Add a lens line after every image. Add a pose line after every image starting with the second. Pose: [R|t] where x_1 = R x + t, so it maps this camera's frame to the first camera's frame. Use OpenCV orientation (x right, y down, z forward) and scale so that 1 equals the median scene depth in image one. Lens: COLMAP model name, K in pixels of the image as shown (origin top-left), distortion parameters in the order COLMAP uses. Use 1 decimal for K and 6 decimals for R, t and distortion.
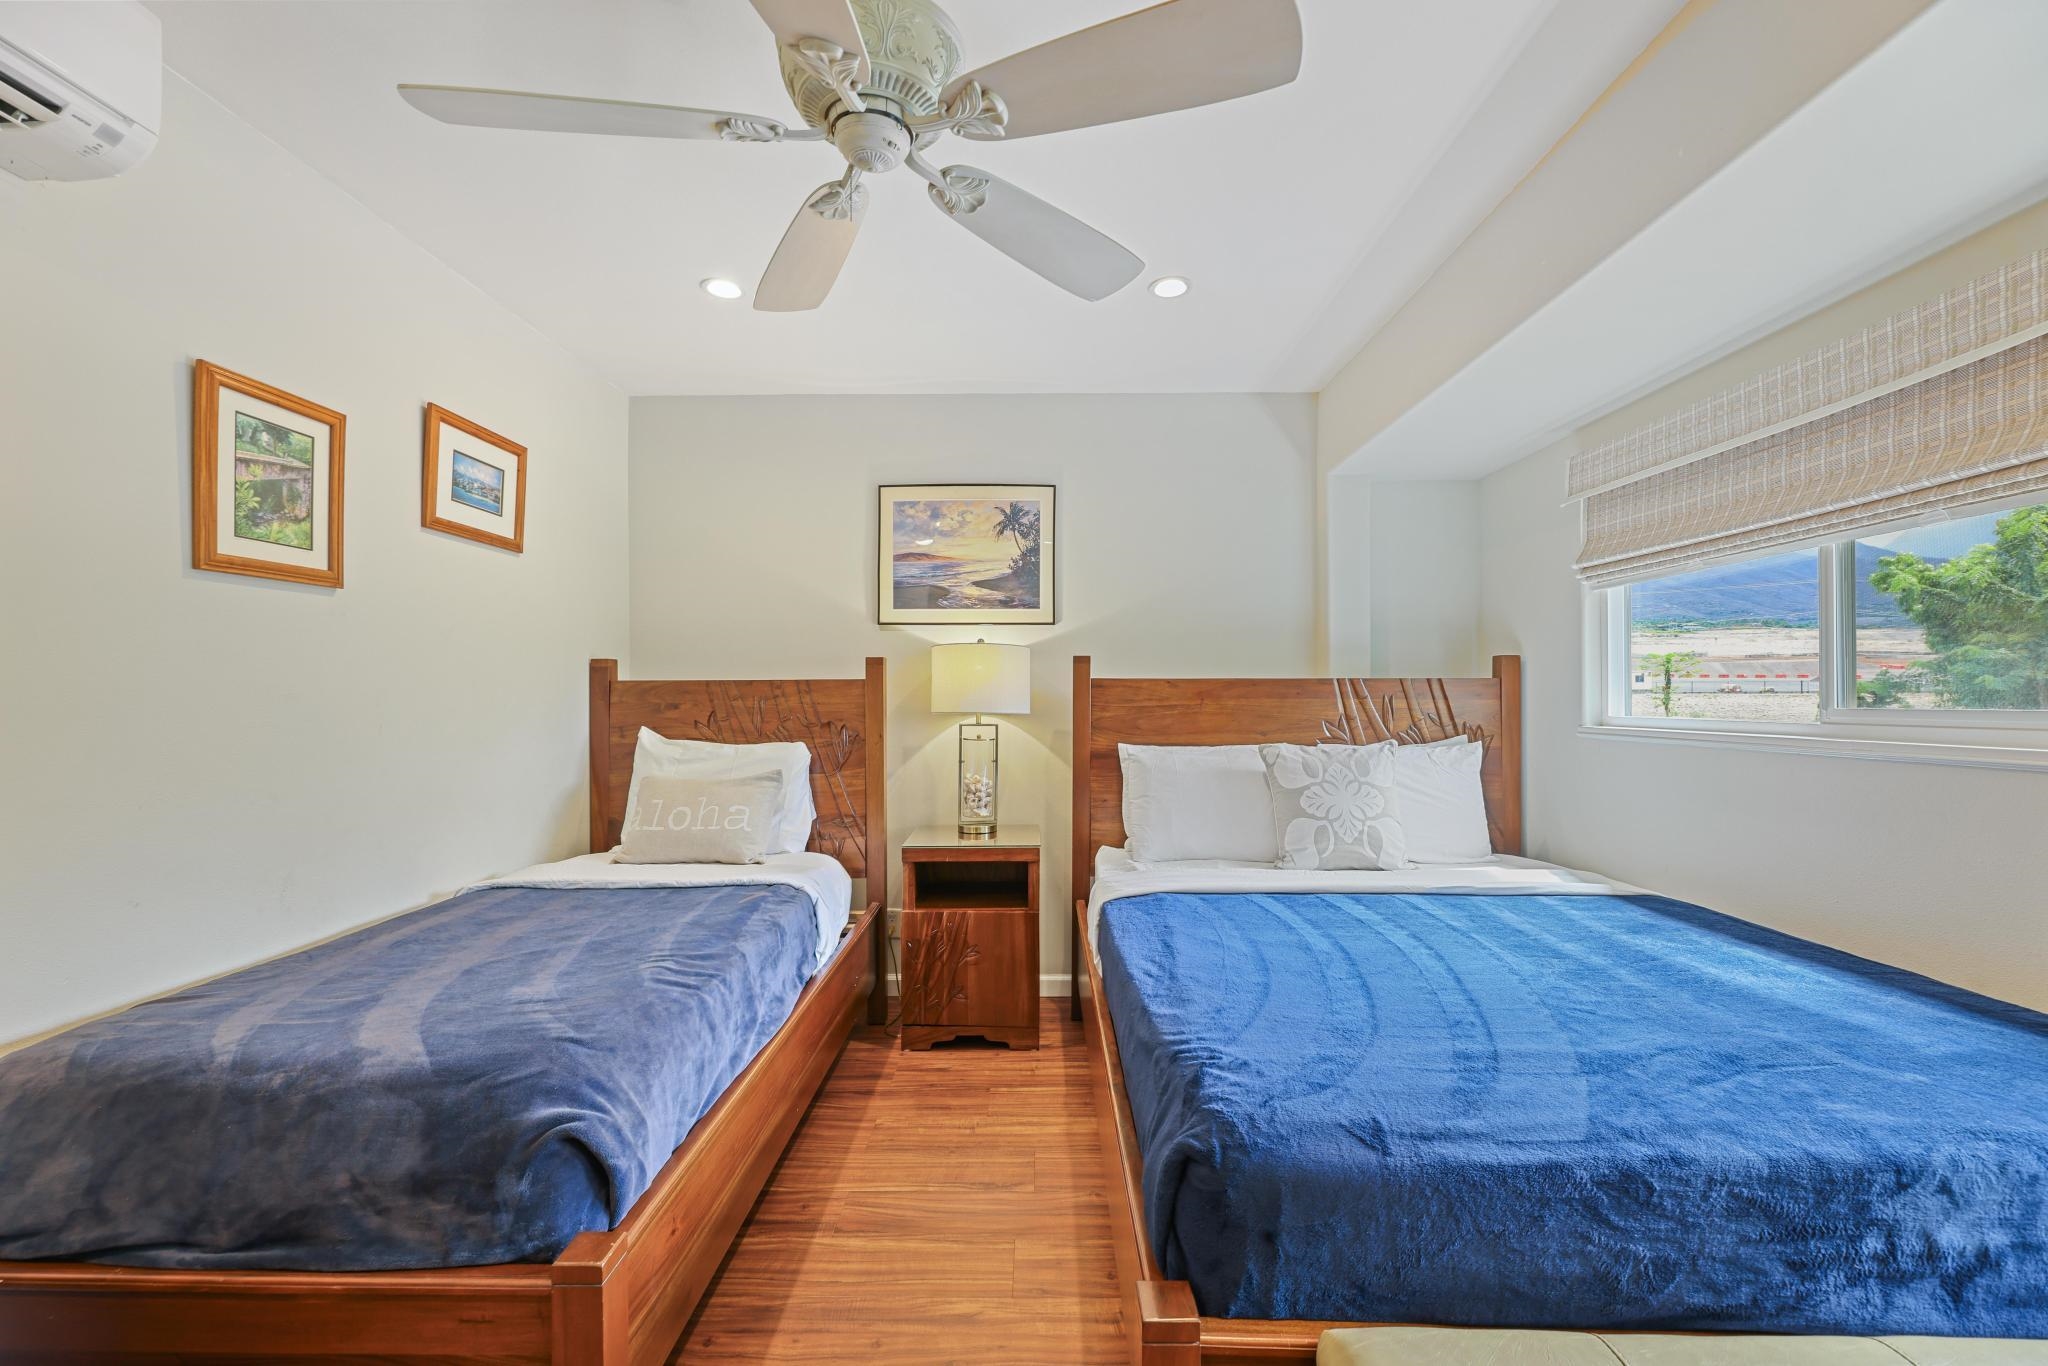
lens RADIAL K [[822.9, 0, 1019.2], [0, 822.9, 690.0], [0, 0, 1]] dist [-0.004682, -0.002242]
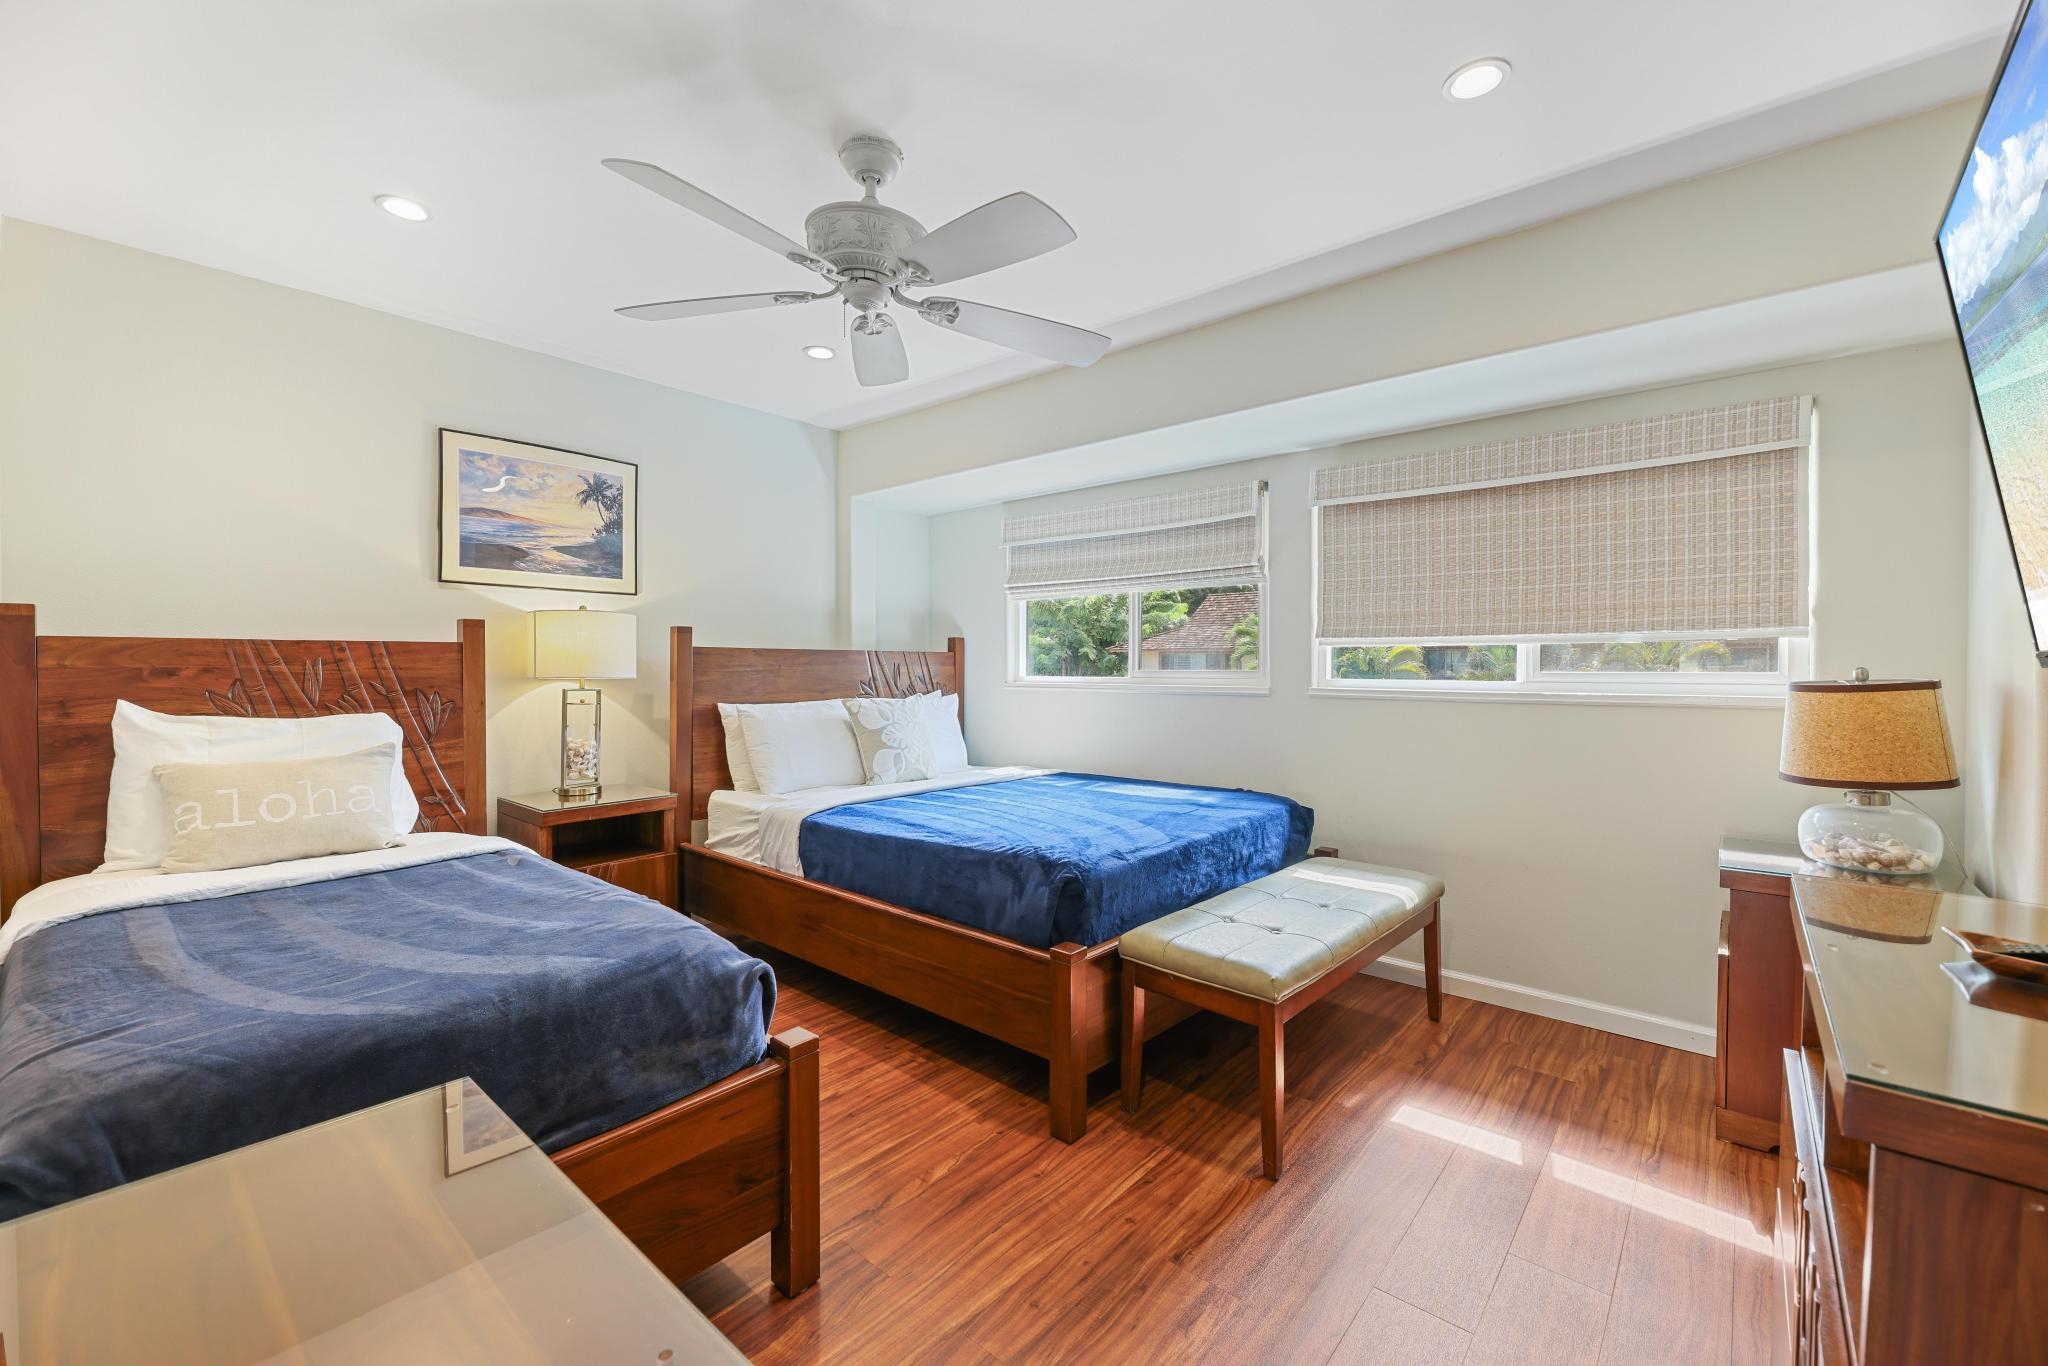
lens RADIAL K [[822.9, 0, 1029.0], [0, 822.9, 674.7], [0, 0, 1]] dist [-0.004682, -0.002242]
pose [[0.645056, -0.005118, 0.764118, -0.476446], [-0.008140, 0.999875, 0.013569, 0.005539], [-0.764092, -0.014972, 0.644933, -0.086201]]
